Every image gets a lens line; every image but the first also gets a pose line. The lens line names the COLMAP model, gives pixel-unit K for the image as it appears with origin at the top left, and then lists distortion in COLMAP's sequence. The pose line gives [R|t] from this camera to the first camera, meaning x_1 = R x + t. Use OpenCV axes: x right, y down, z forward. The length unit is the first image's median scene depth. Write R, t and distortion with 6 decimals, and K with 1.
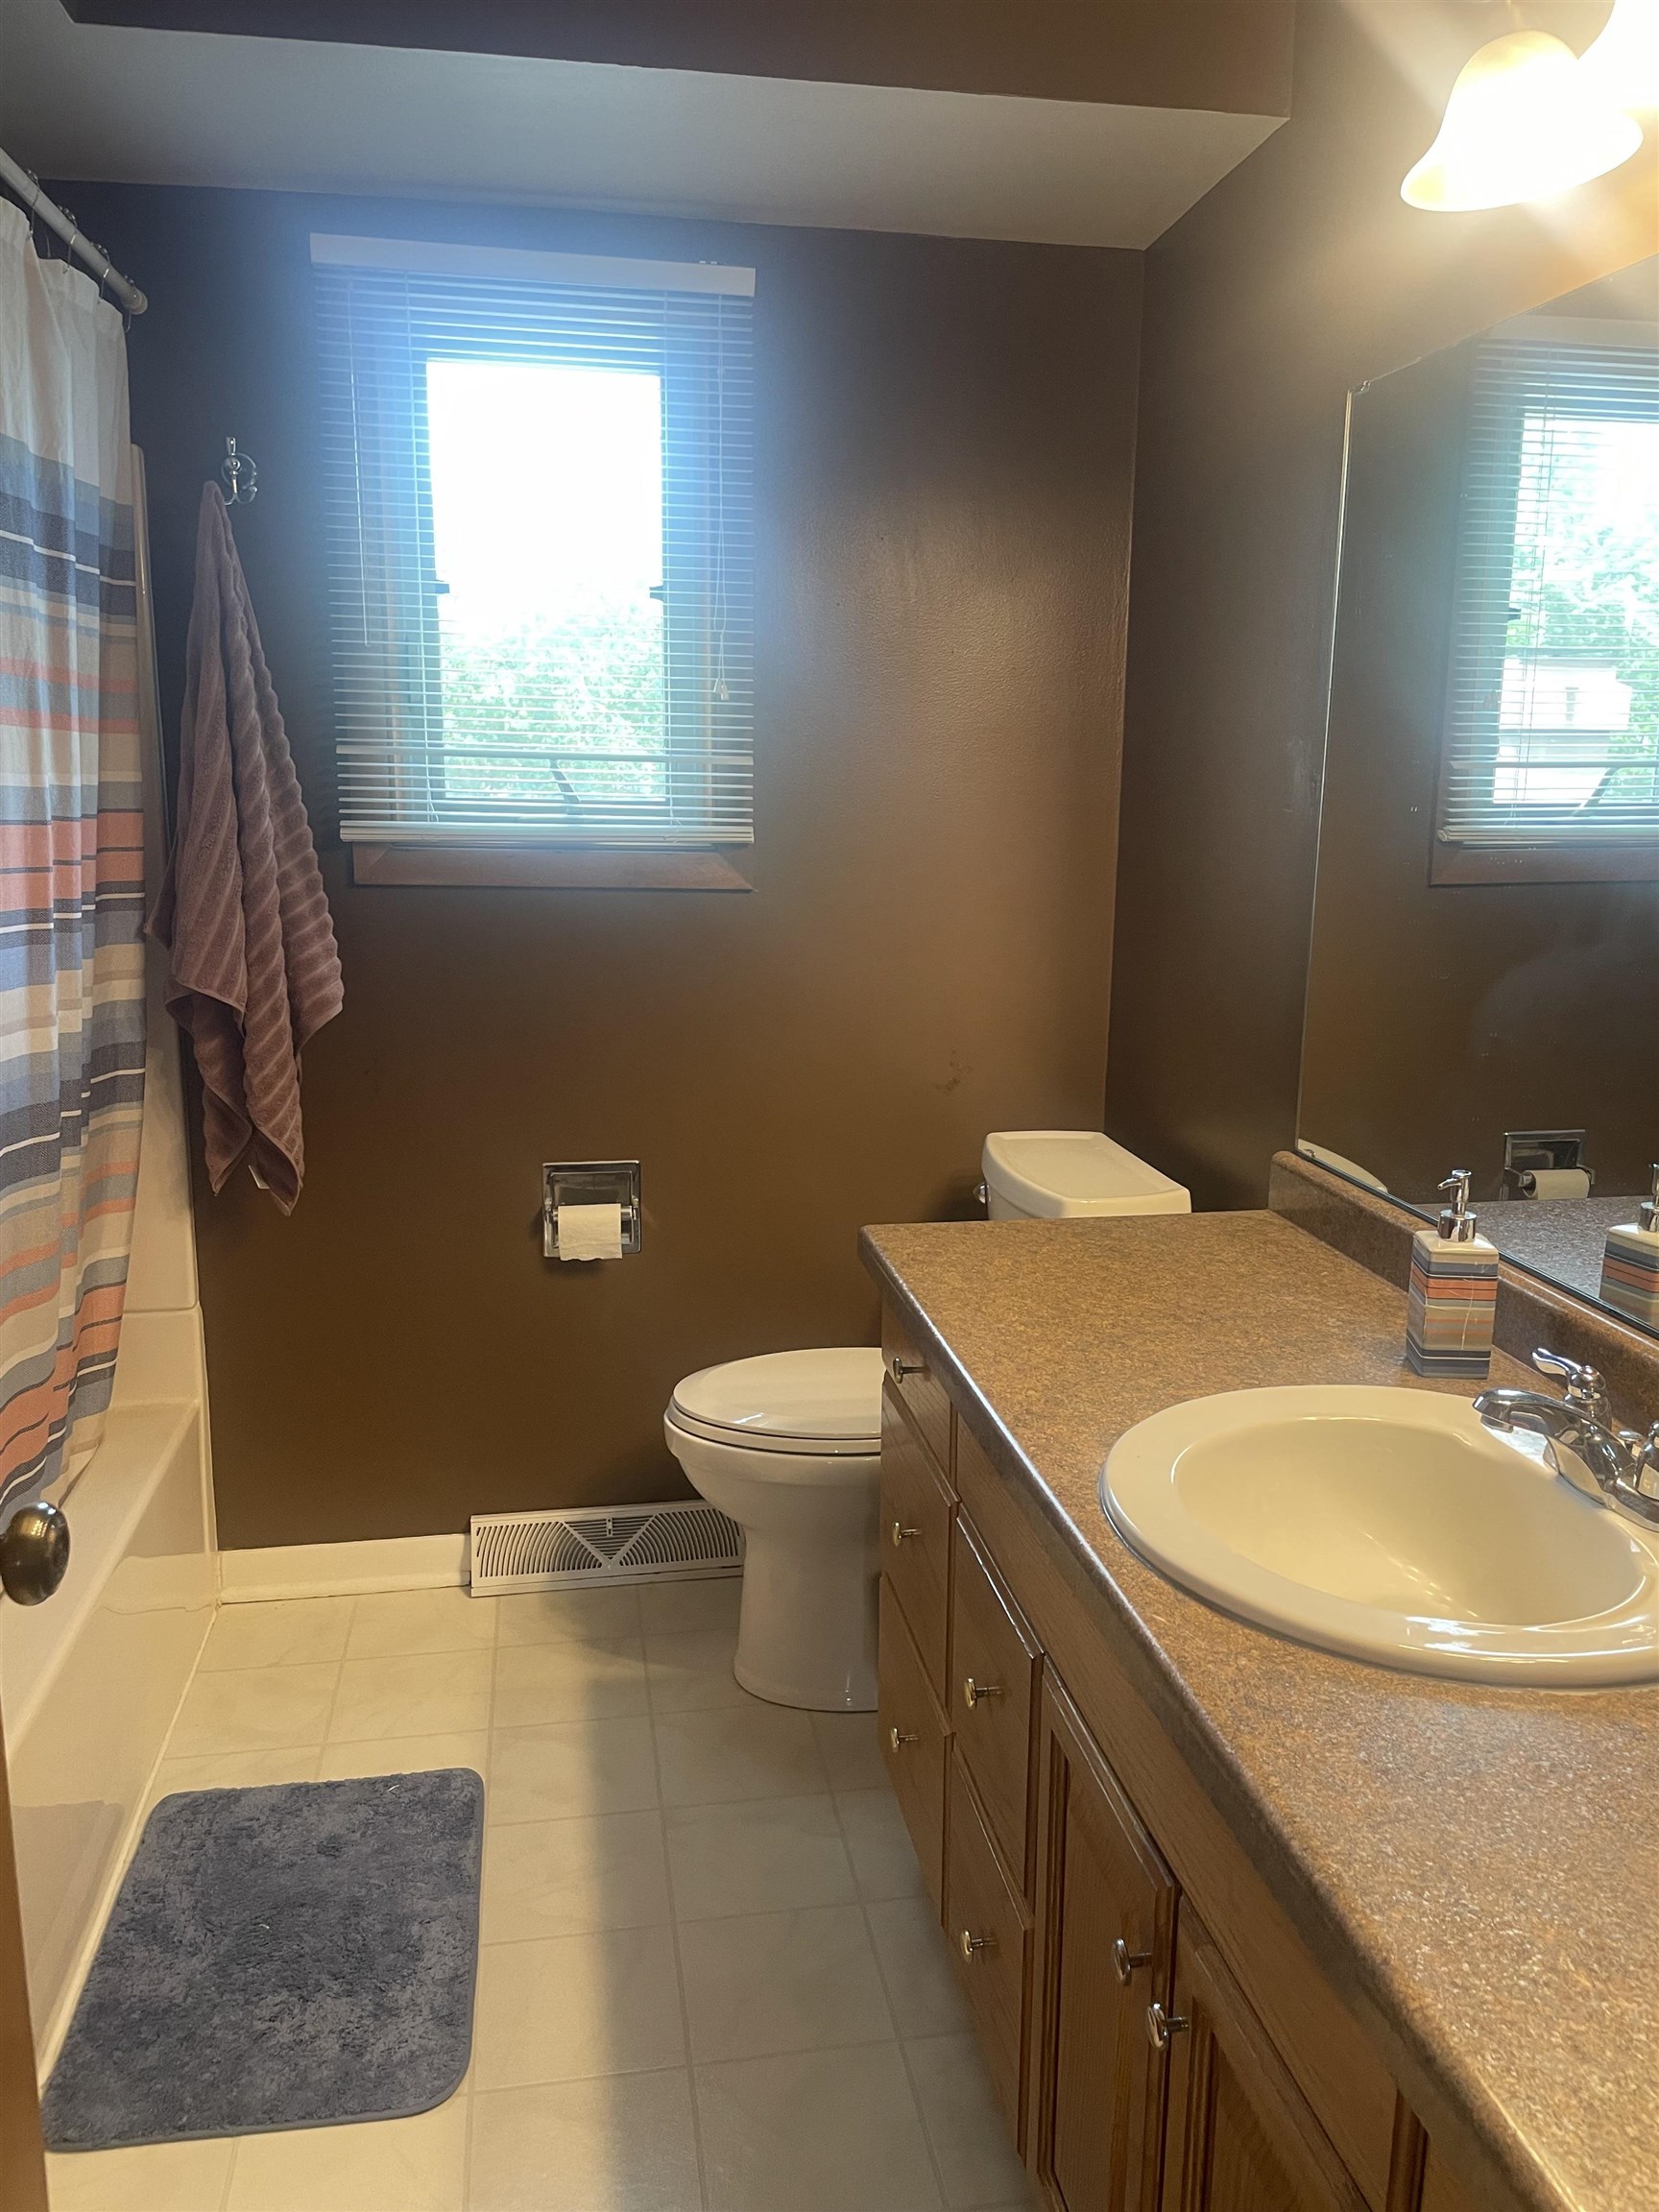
lens RADIAL K [[1662.3, 0, 829.5], [0, 1662.3, 1106.0], [0, 0, 1]] dist [0.113522, 0.000860]
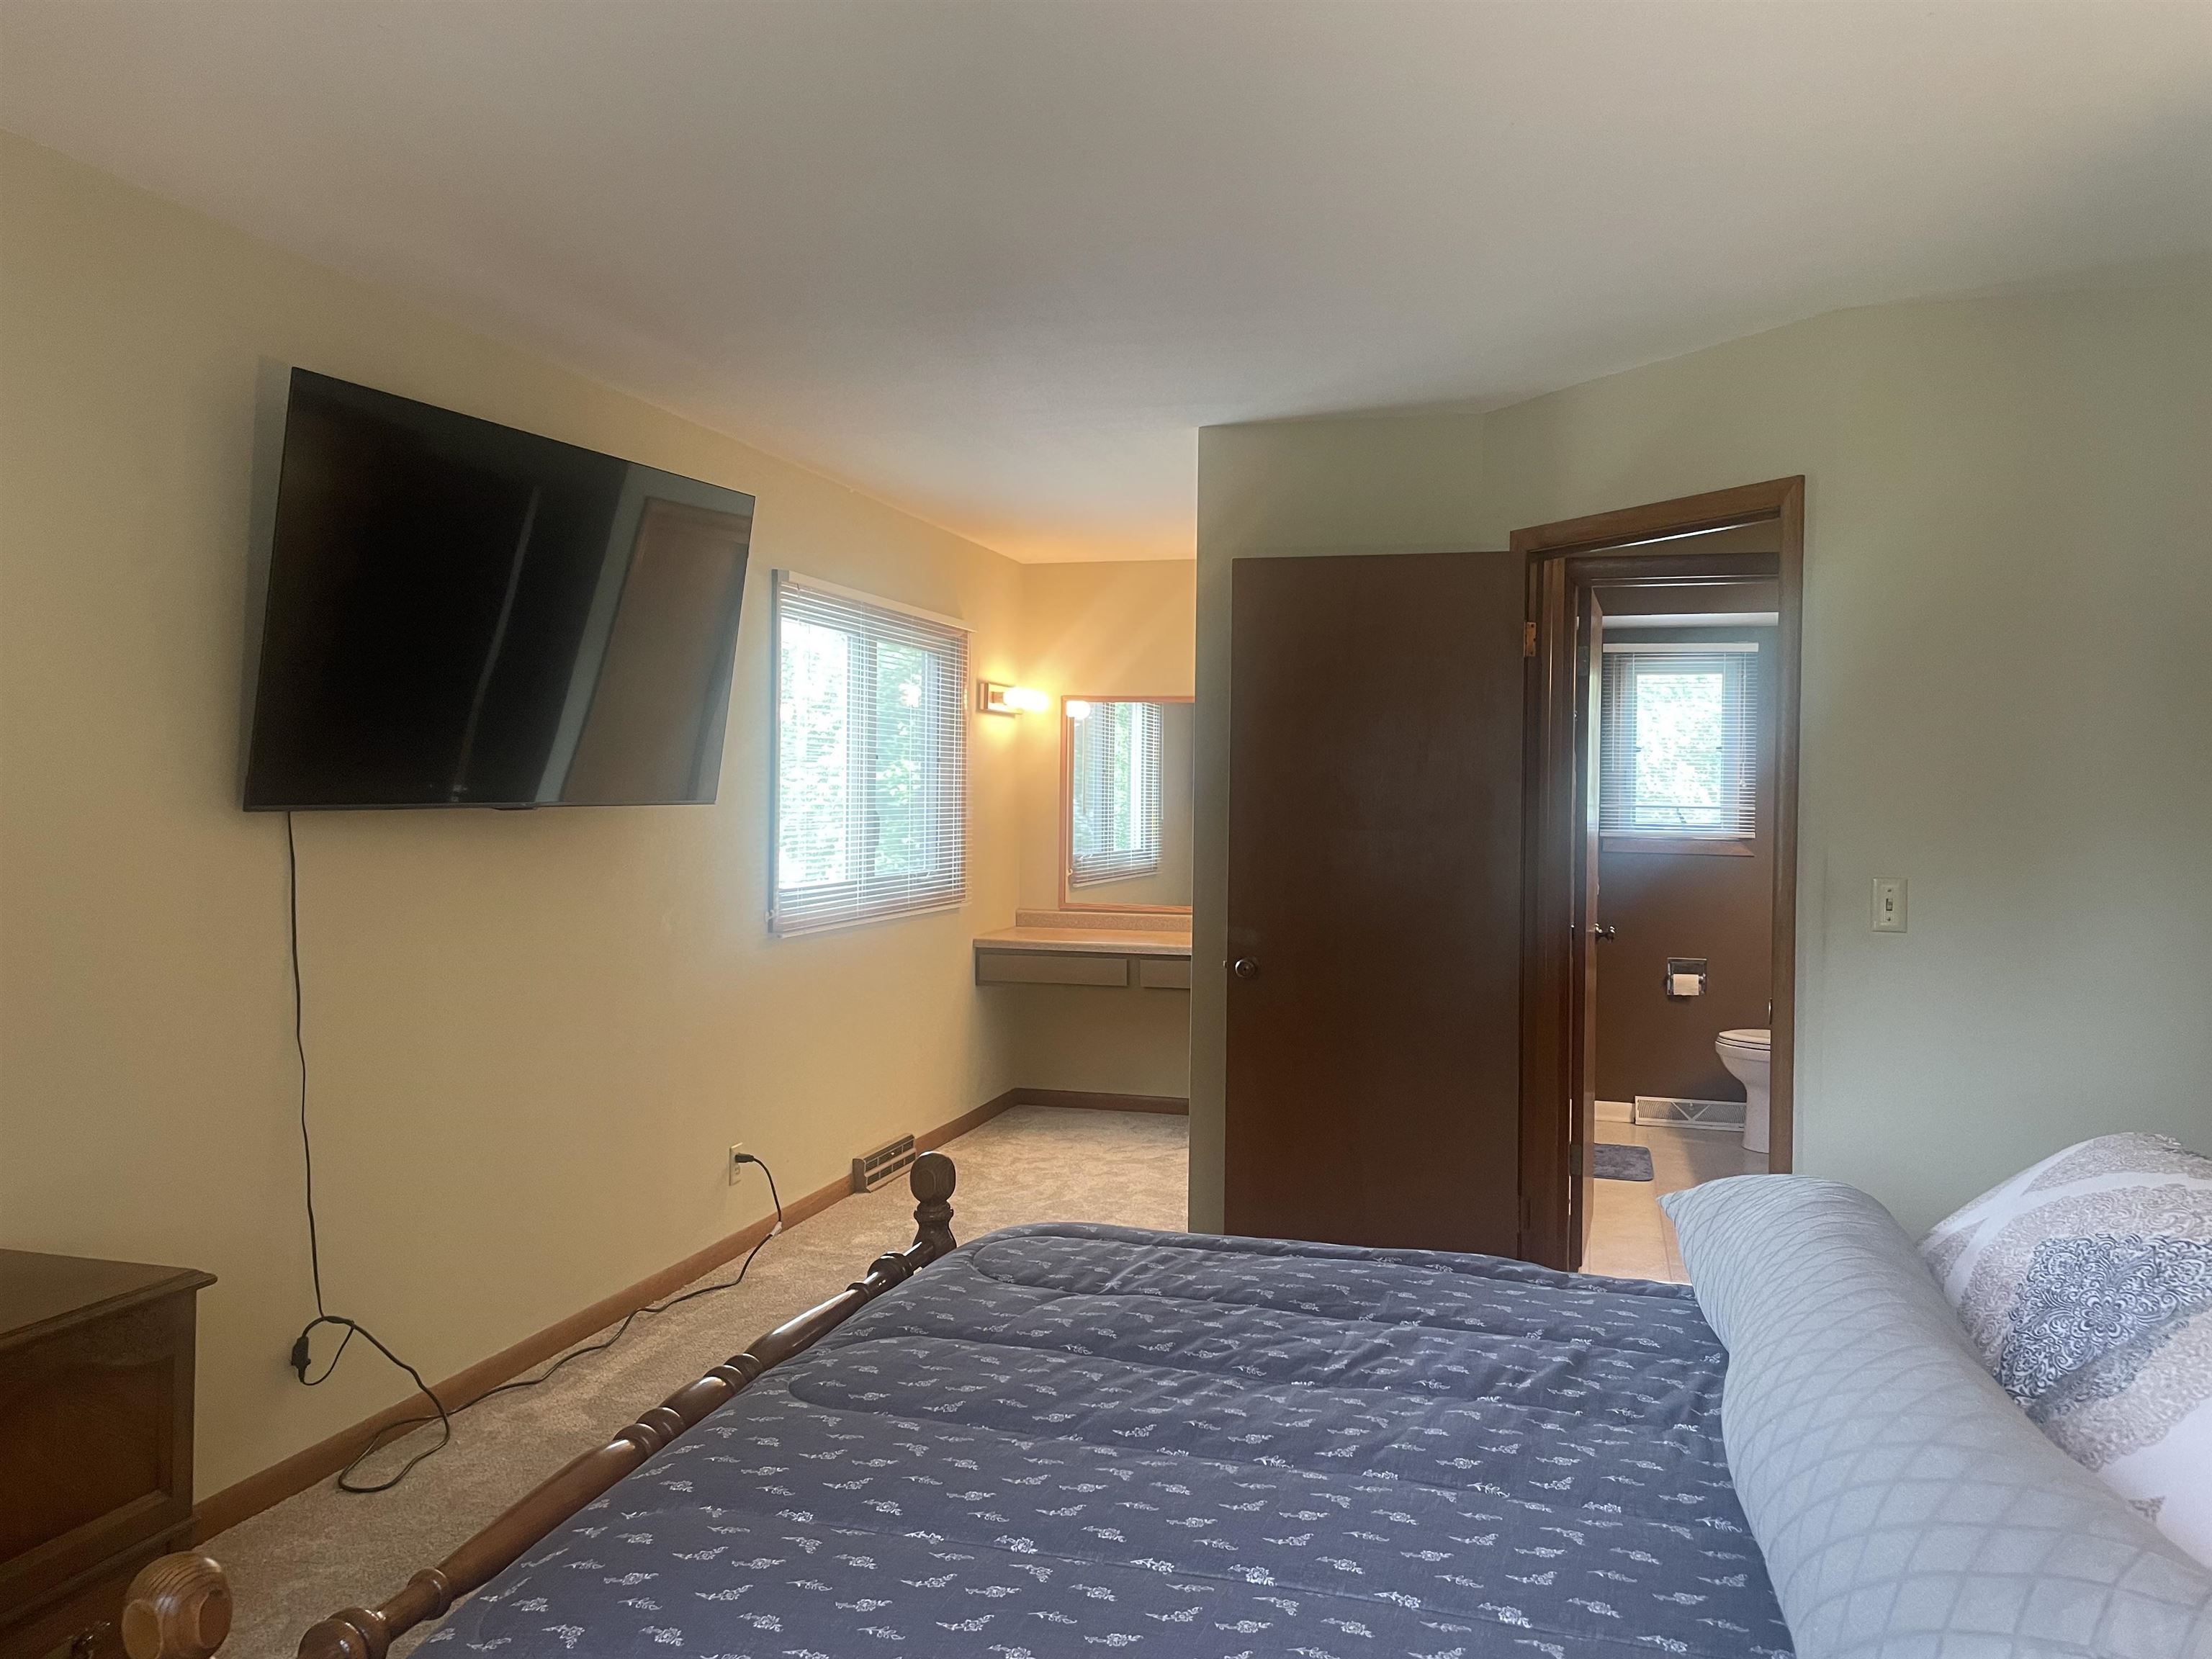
lens RADIAL K [[1674.9, 0, 1105.2], [0, 1674.9, 816.8], [0, 0, 1]] dist [0.007903, 0.002835]
pose [[0.900188, 0.000139, -0.435501, 0.179041], [-0.083643, 0.981438, -0.172579, 0.342688], [0.427394, 0.191780, 0.883490, -1.743404]]
